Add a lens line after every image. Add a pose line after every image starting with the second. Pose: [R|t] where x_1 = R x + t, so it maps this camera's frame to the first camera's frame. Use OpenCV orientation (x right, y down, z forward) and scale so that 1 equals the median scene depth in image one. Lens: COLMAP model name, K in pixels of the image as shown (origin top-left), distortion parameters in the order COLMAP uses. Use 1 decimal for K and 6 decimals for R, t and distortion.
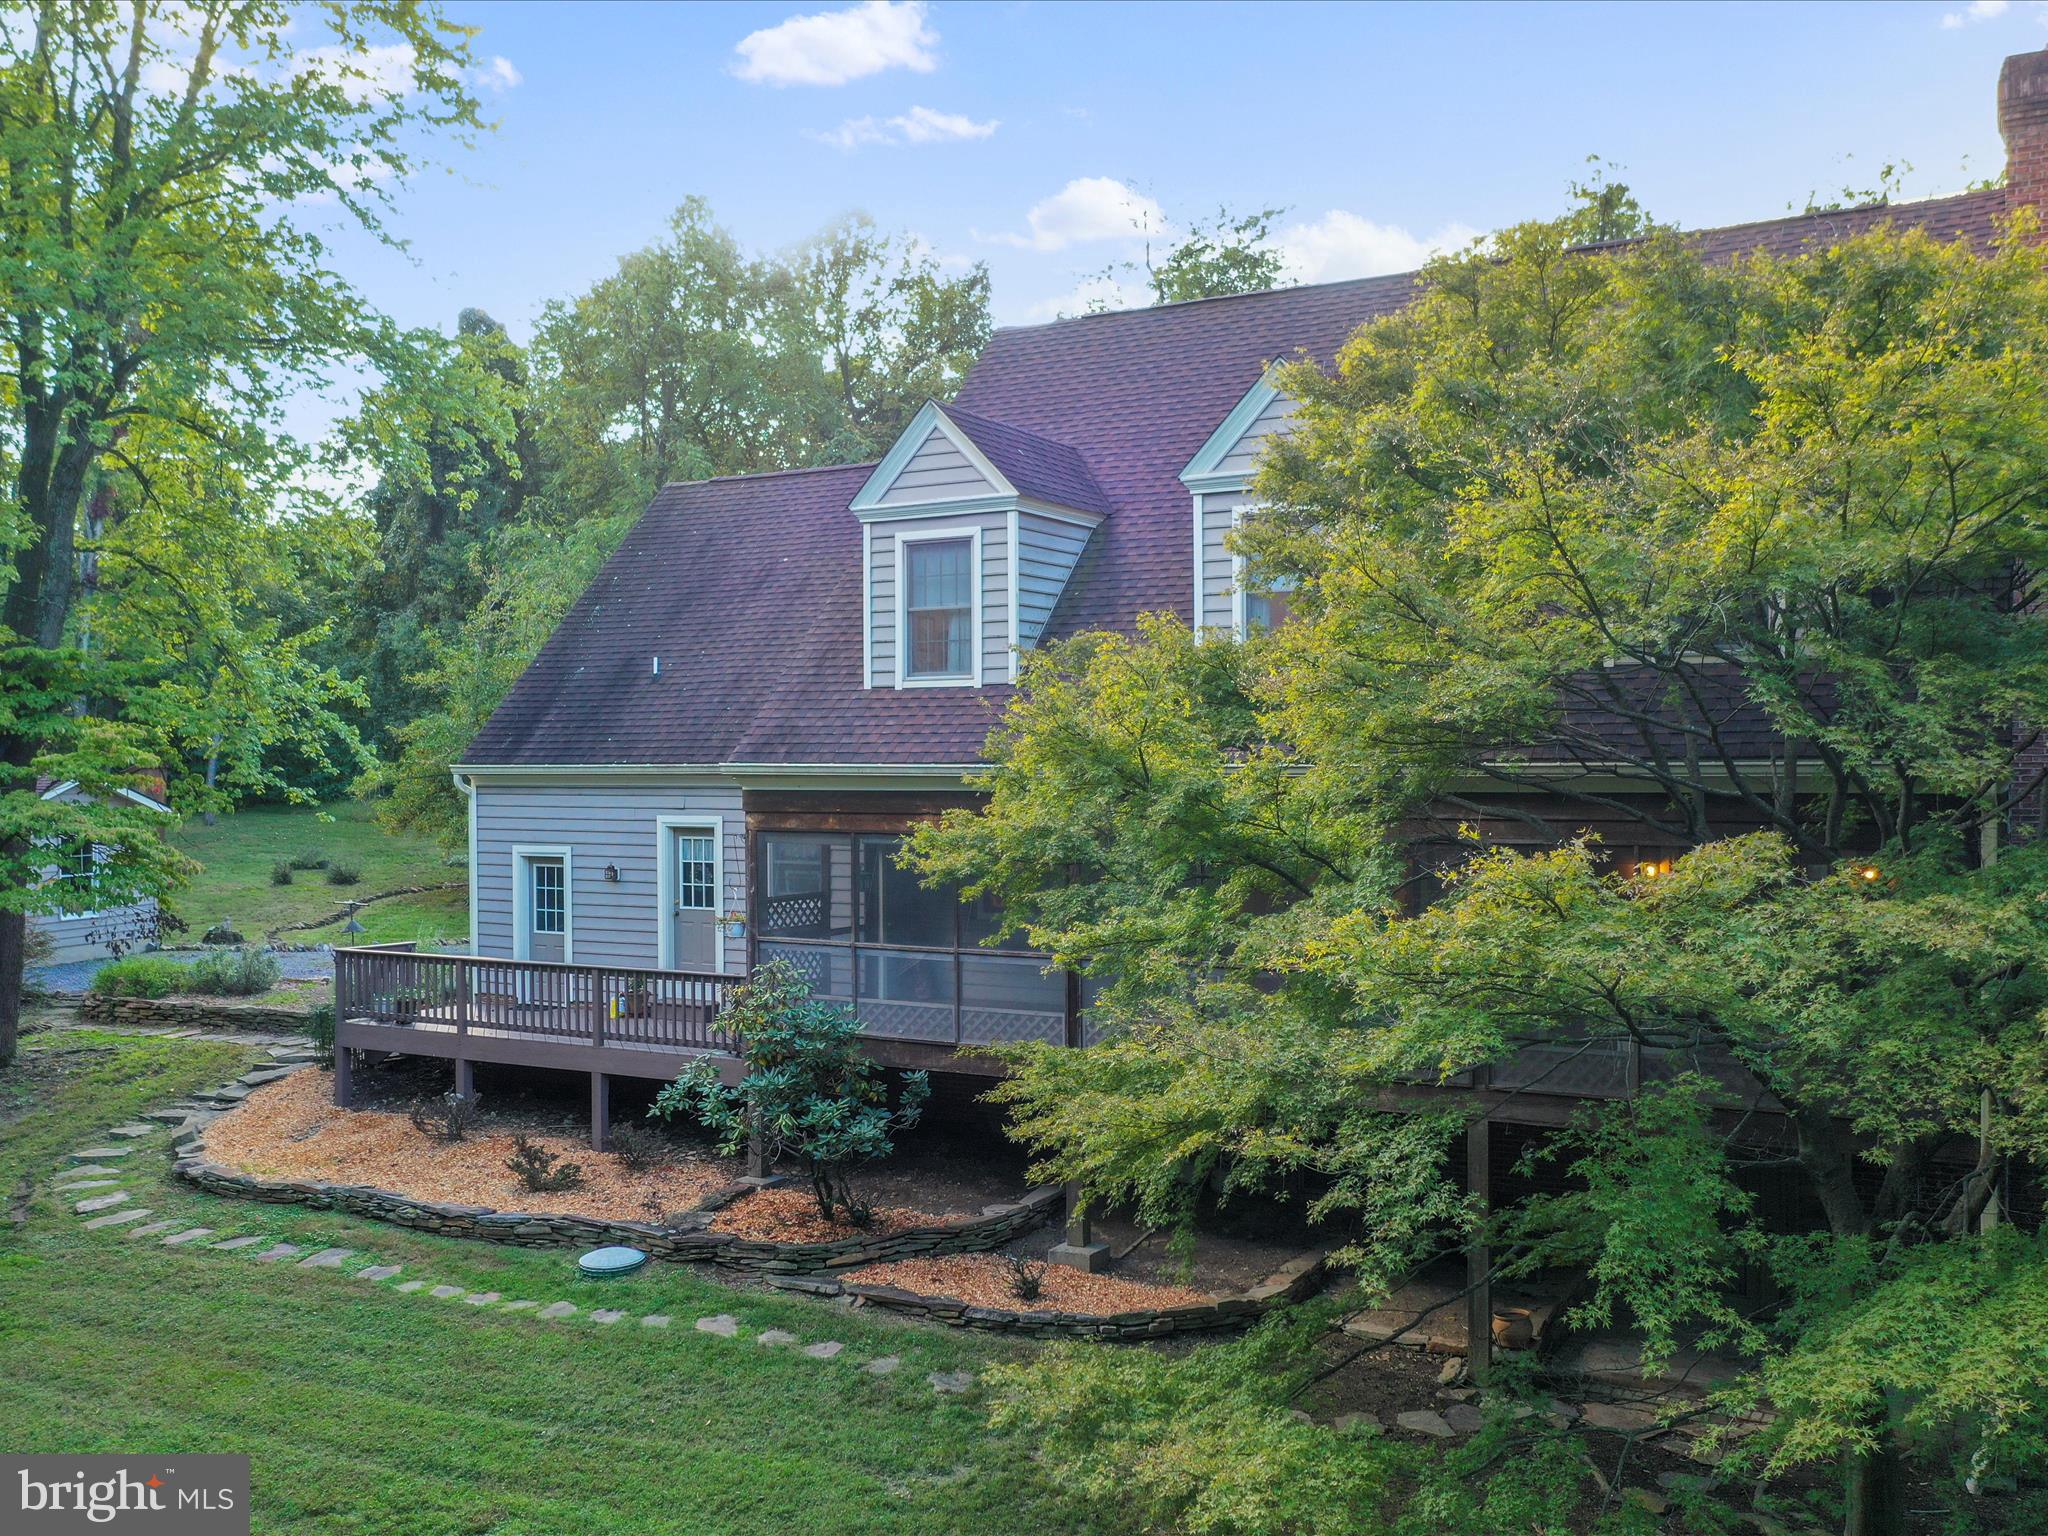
lens RADIAL K [[1795.8, 0, 1014.9], [0, 1795.8, 776.5], [0, 0, 1]] dist [-0.014691, 0.005847]
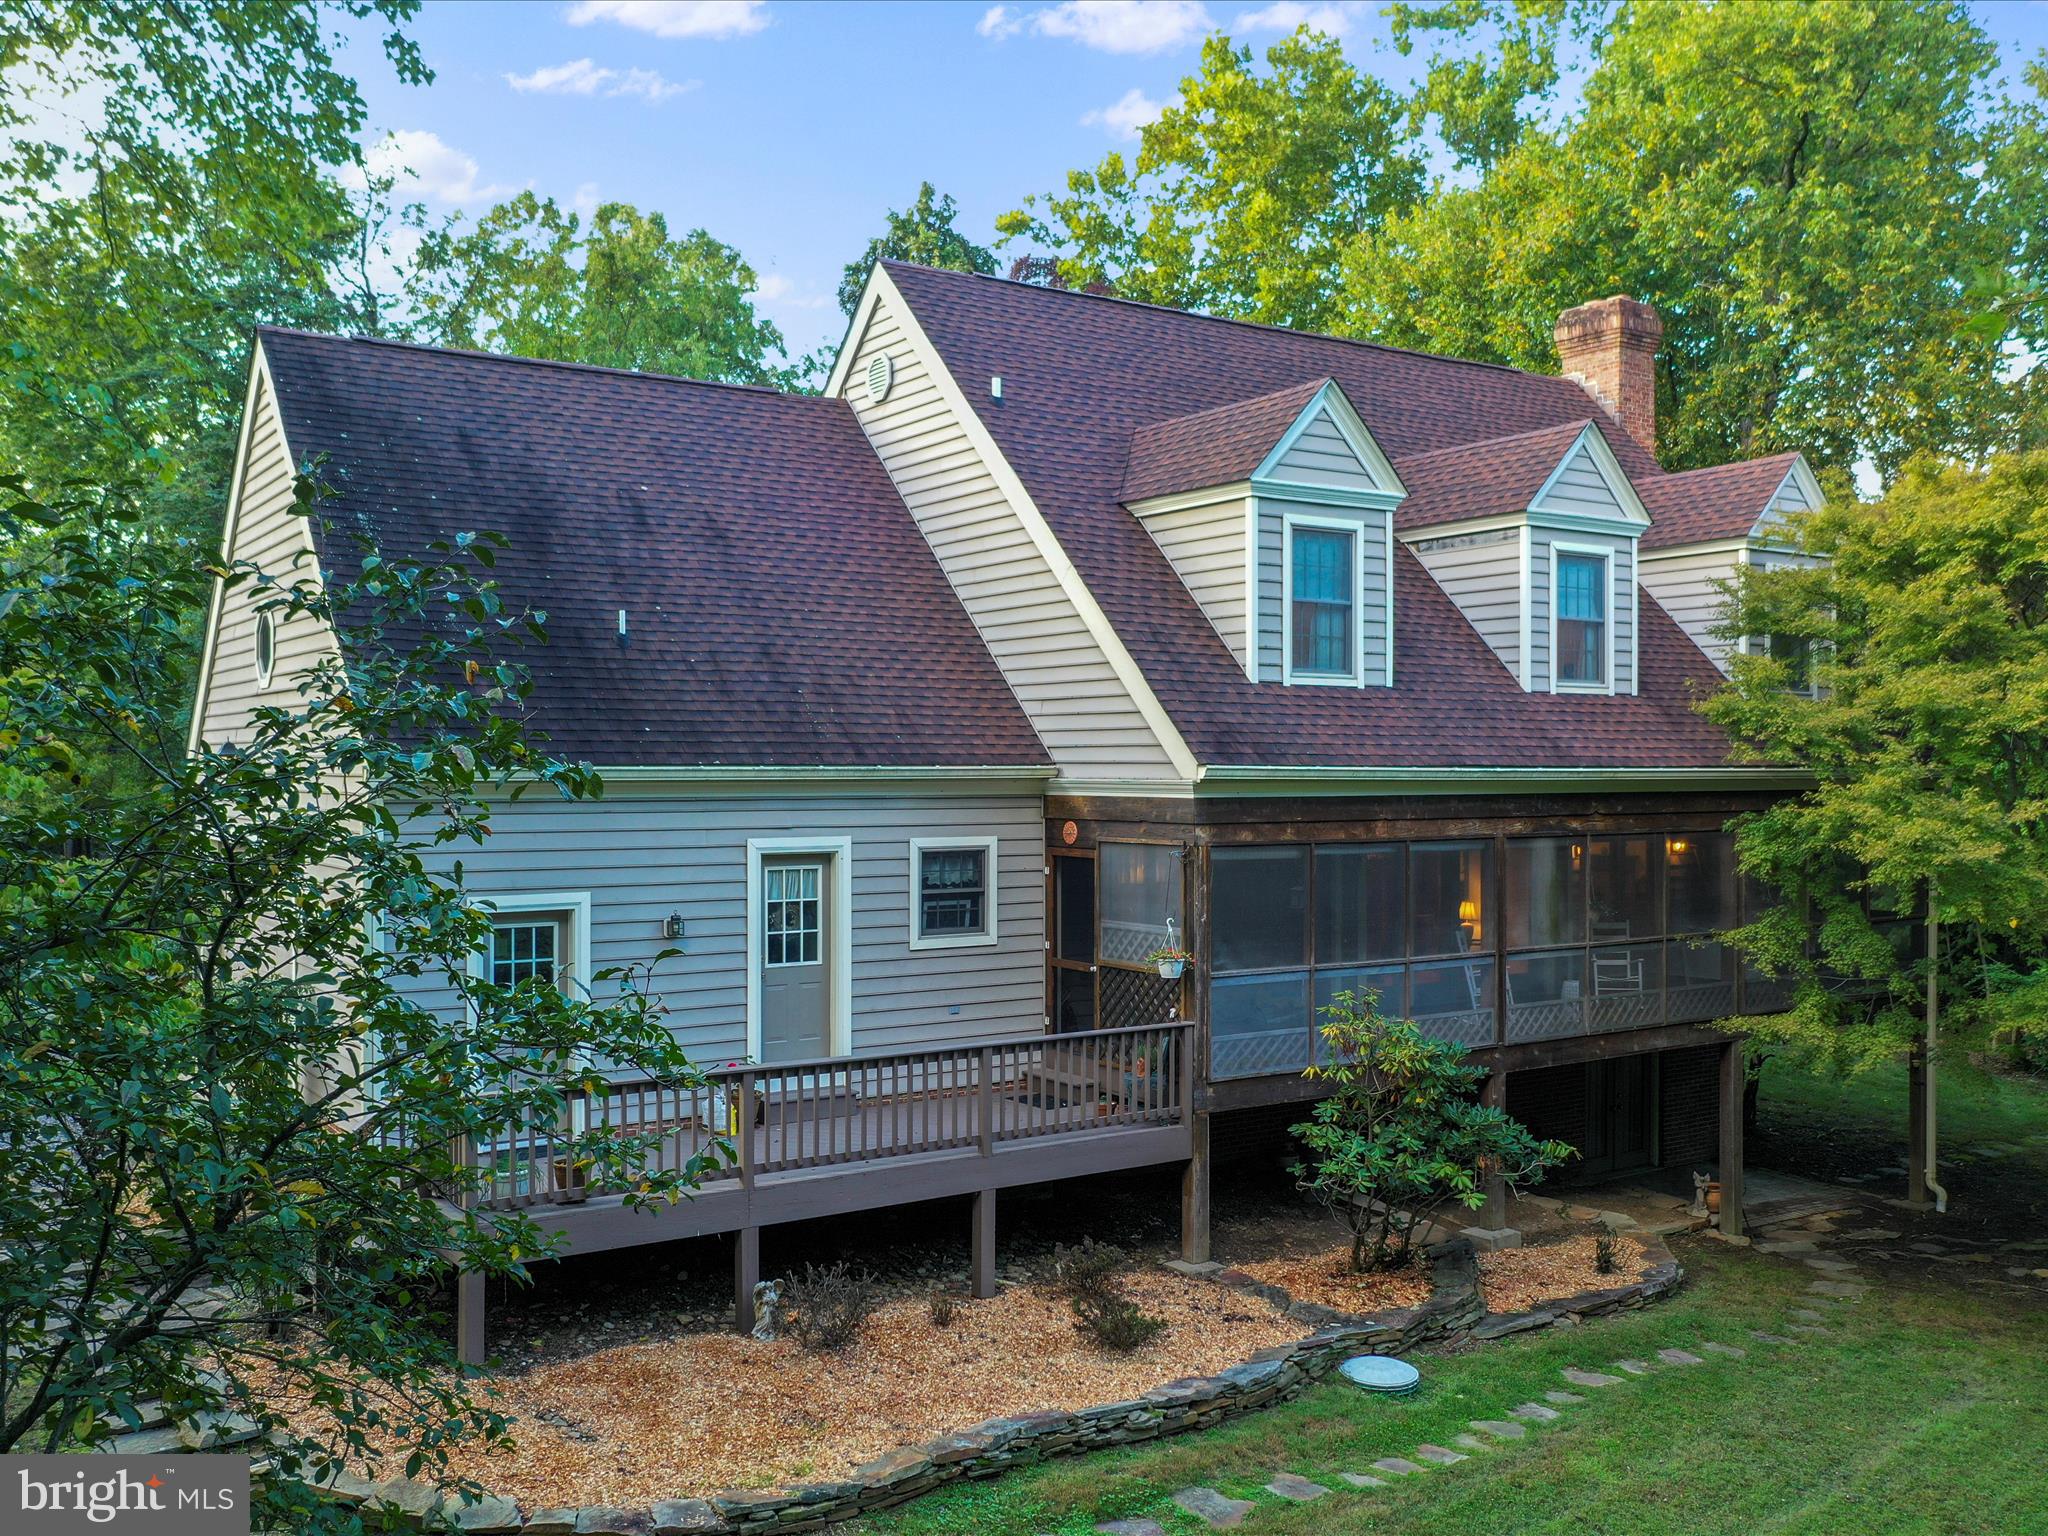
lens RADIAL K [[1795.8, 0, 1014.9], [0, 1795.8, 776.5], [0, 0, 1]] dist [-0.014691, 0.005847]
pose [[0.463020, 0.000662, 0.886348, -0.929448], [0.003912, 0.999988, -0.002790, -0.000471], [-0.886339, 0.004759, 0.463012, 0.696883]]
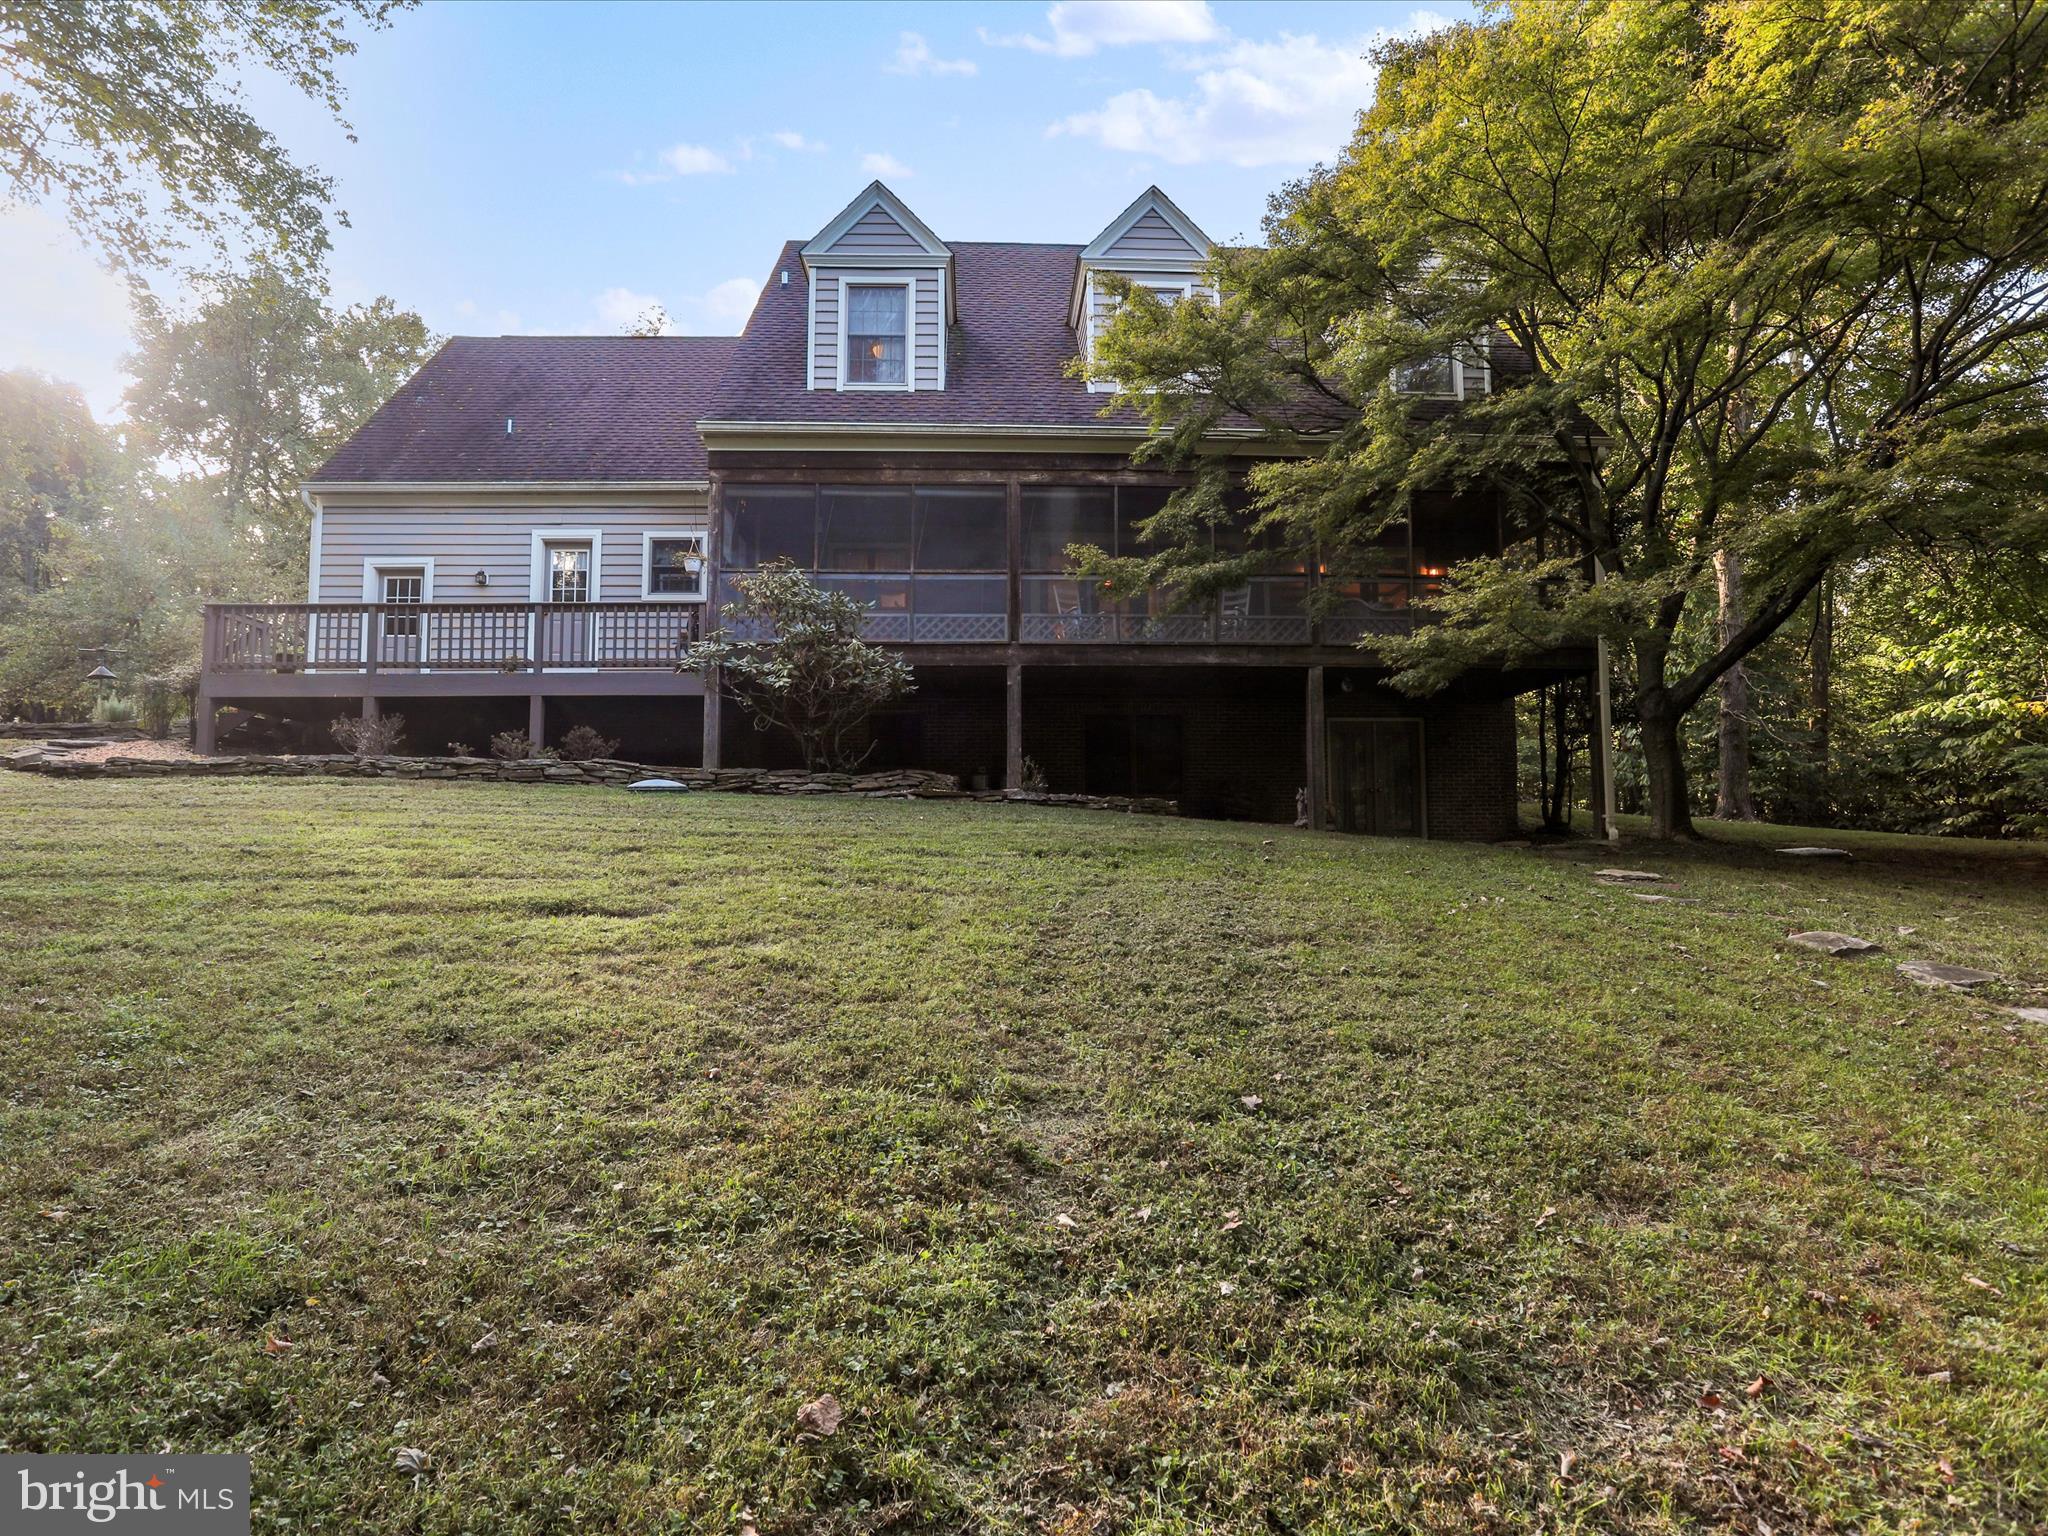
lens RADIAL K [[1120.7, 0, 1024.0], [0, 1120.7, 768.0], [0, 0, 1]] dist [-0.038190, 0.000367]
pose [[0.853157, 0.041364, 0.520012, -0.355531], [0.003074, 0.996435, -0.084306, 0.287733], [-0.521645, 0.073524, 0.849988, 0.267827]]
